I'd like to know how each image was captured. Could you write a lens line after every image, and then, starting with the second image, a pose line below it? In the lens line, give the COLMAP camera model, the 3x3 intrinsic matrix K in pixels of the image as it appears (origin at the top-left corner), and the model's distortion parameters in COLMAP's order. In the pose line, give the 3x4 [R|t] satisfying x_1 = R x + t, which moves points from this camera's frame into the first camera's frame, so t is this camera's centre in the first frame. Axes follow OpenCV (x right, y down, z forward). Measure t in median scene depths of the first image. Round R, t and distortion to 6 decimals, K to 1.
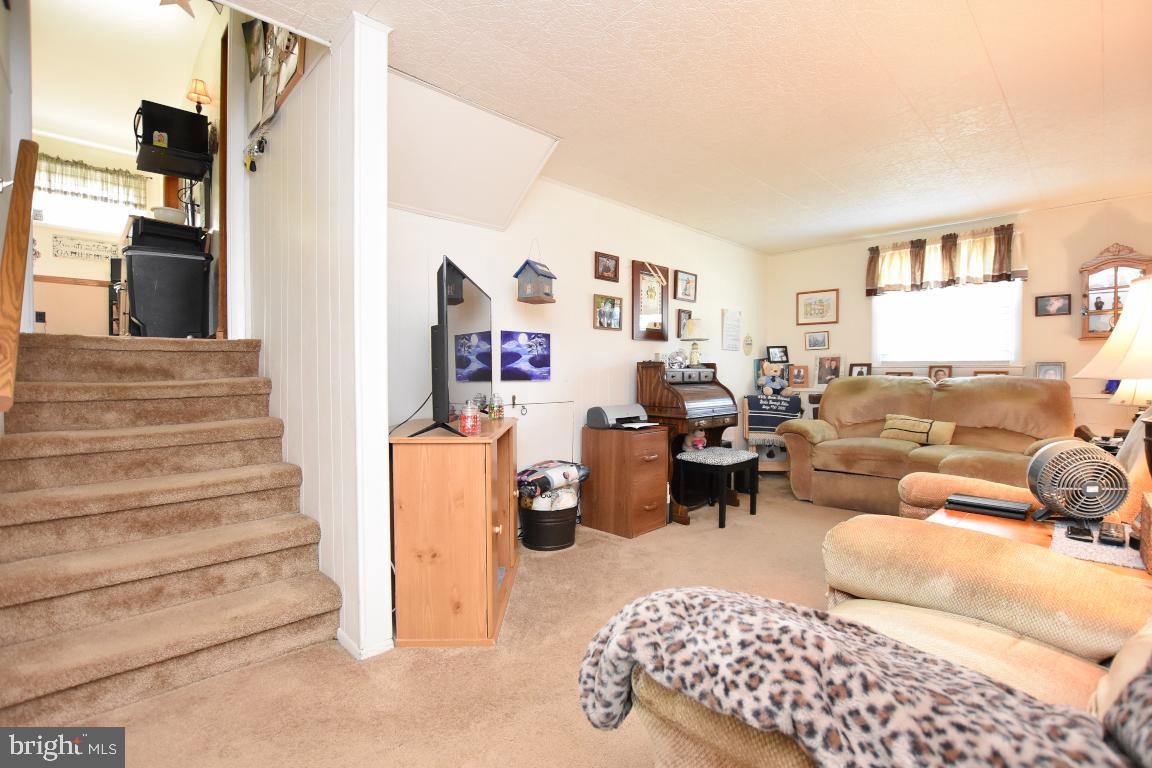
lens RADIAL K [[522.4, 0, 580.1], [0, 522.4, 384.6], [0, 0, 1]] dist [-0.034555, 0.005438]
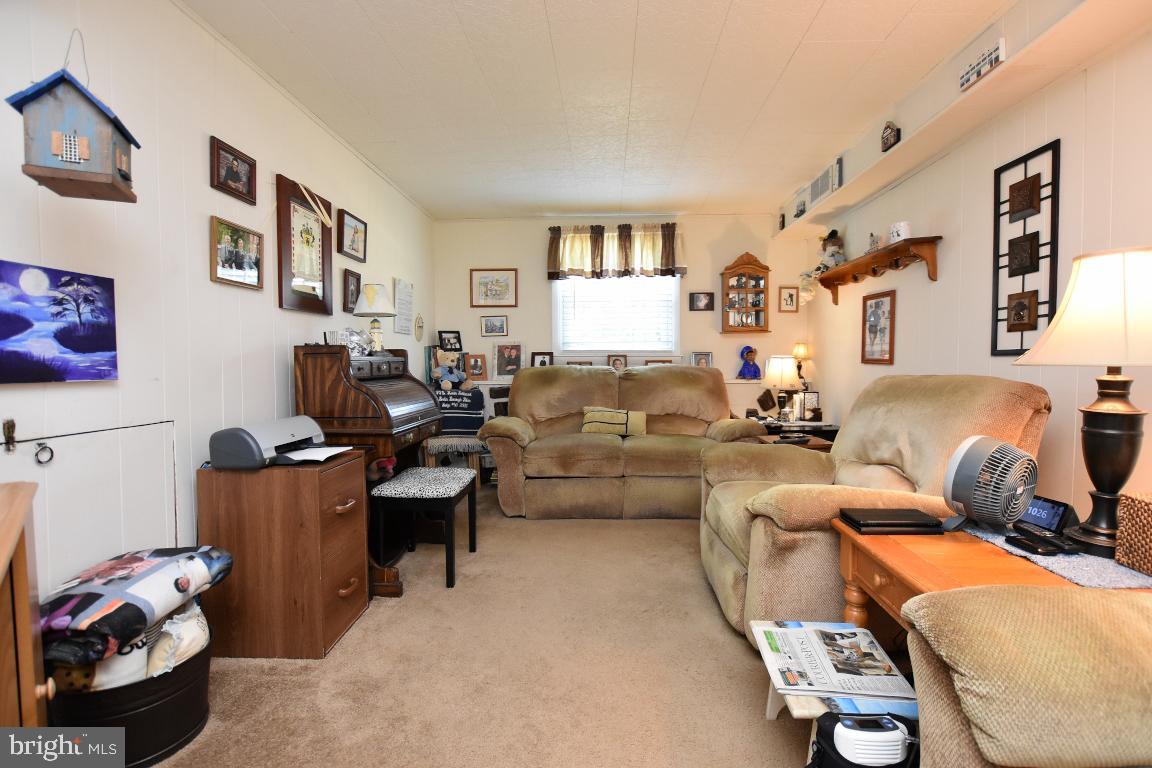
lens RADIAL K [[522.4, 0, 582.0], [0, 522.4, 384.1], [0, 0, 1]] dist [-0.034555, 0.005438]
pose [[0.721933, -0.030936, 0.691271, -0.063357], [0.019639, 0.999514, 0.024220, -0.006642], [-0.691685, -0.003909, 0.722189, 0.344873]]
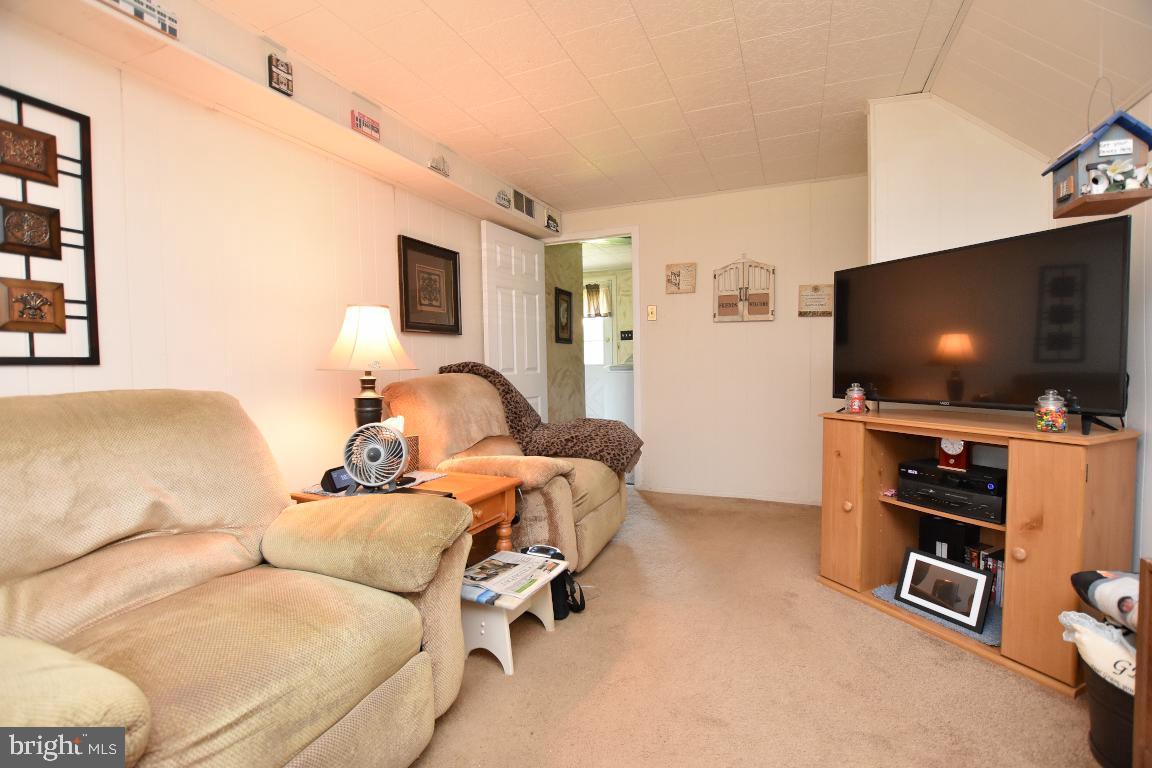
lens RADIAL K [[522.4, 0, 575.8], [0, 522.4, 382.7], [0, 0, 1]] dist [-0.034555, 0.005438]
pose [[-0.920501, 0.025990, -0.389876, 0.431025], [0.005320, 0.998527, 0.054003, -0.020258], [0.390705, 0.047636, -0.919283, 0.970385]]
